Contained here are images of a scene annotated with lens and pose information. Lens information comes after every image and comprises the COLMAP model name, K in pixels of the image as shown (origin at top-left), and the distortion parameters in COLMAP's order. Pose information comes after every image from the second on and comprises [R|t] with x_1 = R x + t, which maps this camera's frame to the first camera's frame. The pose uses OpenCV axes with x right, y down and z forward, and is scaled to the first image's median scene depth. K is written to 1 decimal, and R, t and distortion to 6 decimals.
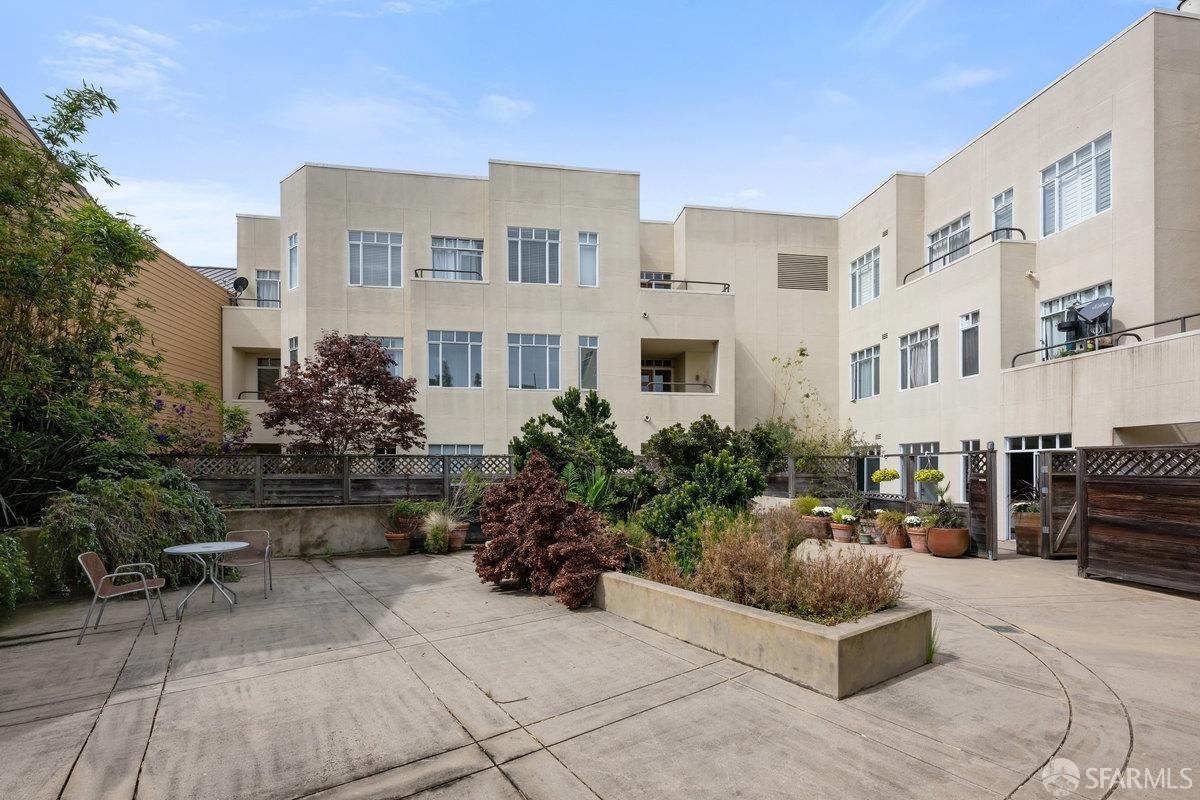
lens RADIAL K [[501.3, 0, 596.4], [0, 501.3, 473.7], [0, 0, 1]] dist [0.000651, 0.000324]
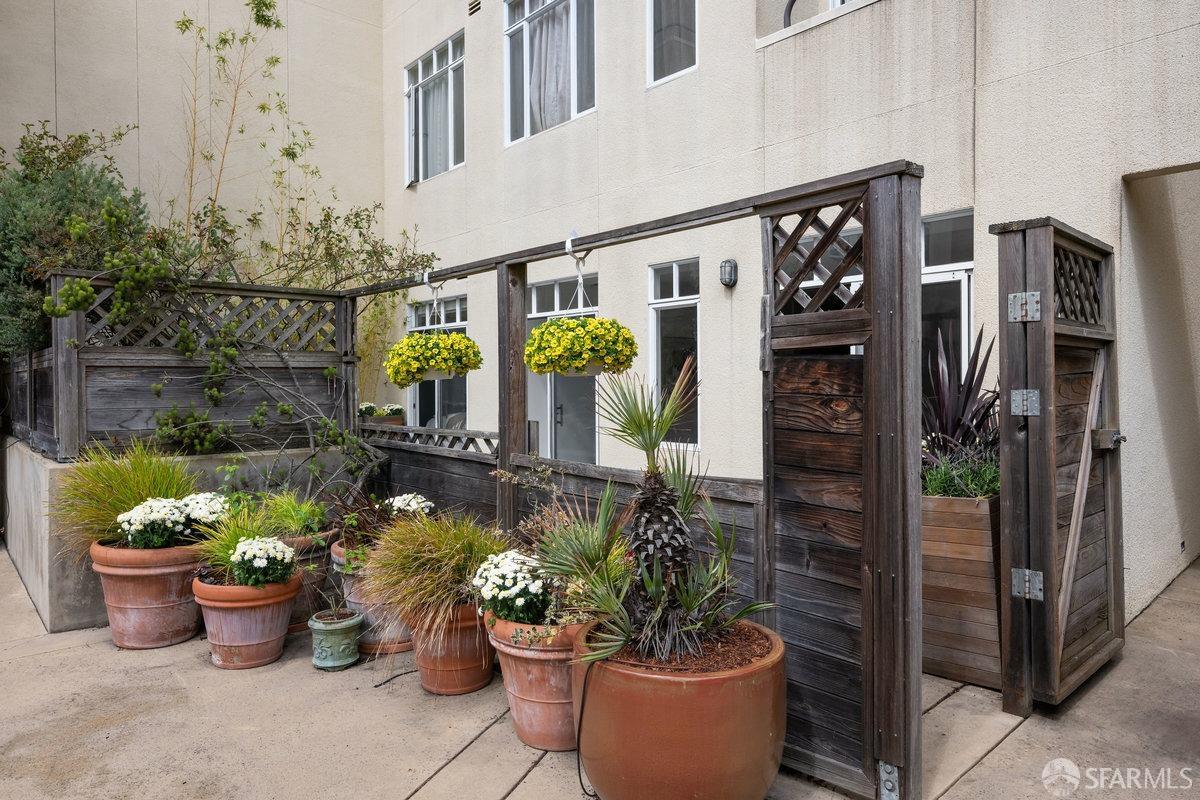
lens RADIAL K [[721.6, 0, 608.6], [0, 721.6, 402.9], [0, 0, 1]] dist [0.005321, 0.001159]
pose [[0.803564, -0.019410, 0.594902, 0.433654], [0.007423, 0.999717, 0.022590, 0.019264], [-0.595172, -0.013737, 0.803481, 0.660744]]
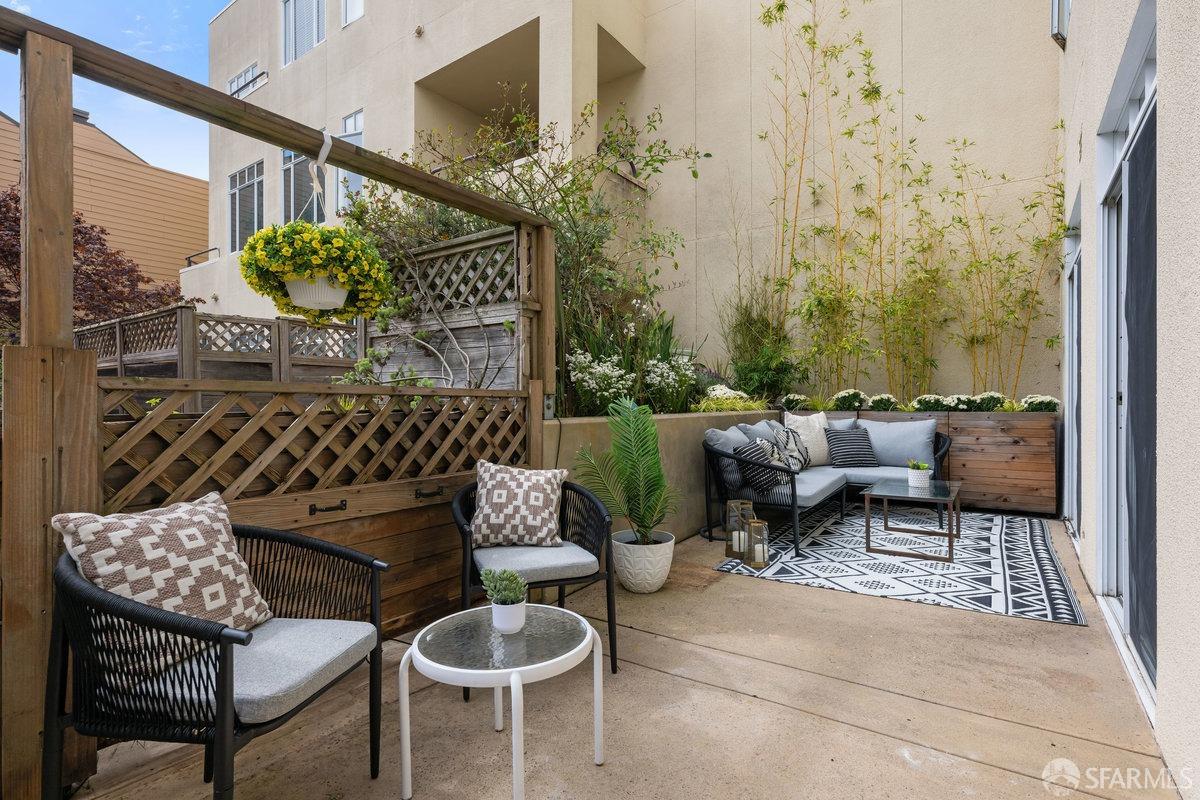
lens RADIAL K [[584.6, 0, 600.6], [0, 584.6, 400.6], [0, 0, 1]] dist [0.000161, -0.000178]
pose [[0.751838, -0.000589, -0.659348, 0.774935], [-0.004069, 0.999976, -0.005532, 0.046213], [0.659335, 0.006842, 0.751818, 0.934119]]
